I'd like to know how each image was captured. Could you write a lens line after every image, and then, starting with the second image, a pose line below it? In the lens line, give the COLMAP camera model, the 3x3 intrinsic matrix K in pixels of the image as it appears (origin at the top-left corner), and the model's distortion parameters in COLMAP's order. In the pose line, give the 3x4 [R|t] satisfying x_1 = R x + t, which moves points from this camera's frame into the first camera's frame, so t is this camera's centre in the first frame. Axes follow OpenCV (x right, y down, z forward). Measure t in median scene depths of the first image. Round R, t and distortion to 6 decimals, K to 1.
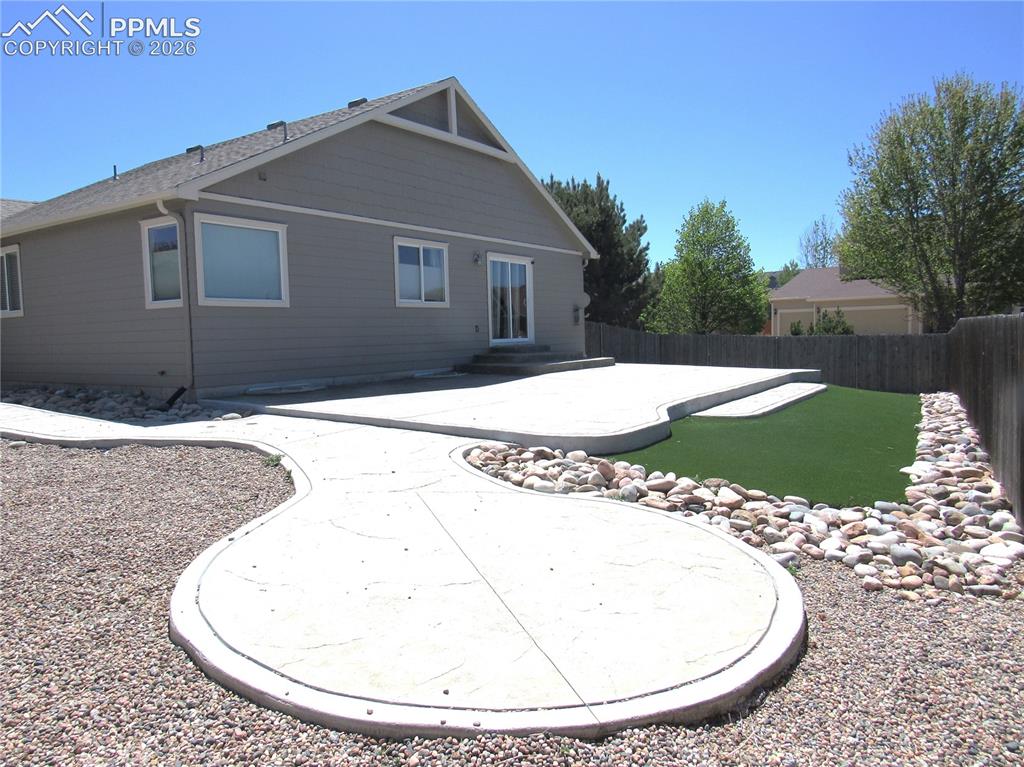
lens RADIAL K [[729.0, 0, 510.8], [0, 729.0, 385.9], [0, 0, 1]] dist [-0.039901, 0.024297]
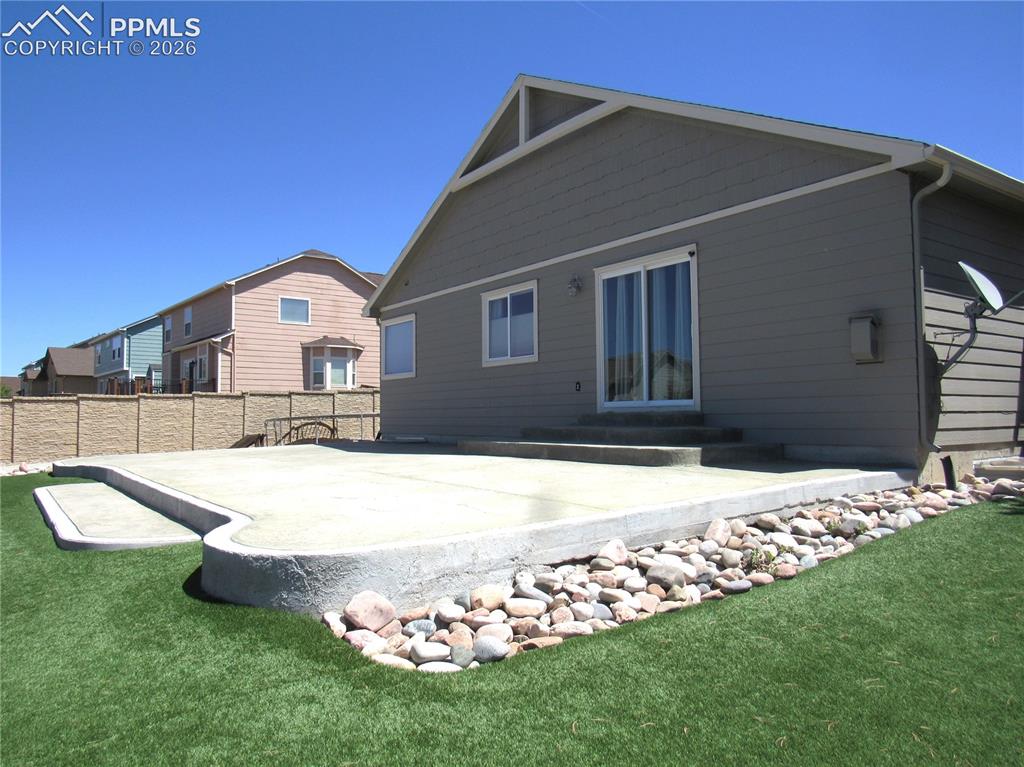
lens RADIAL K [[729.0, 0, 511.7], [0, 729.0, 381.0], [0, 0, 1]] dist [-0.039901, 0.024297]
pose [[-0.355615, 0.007384, -0.934603, 0.620034], [-0.029239, 0.999391, 0.019021, -0.094973], [0.934175, 0.034091, -0.355182, 1.185655]]
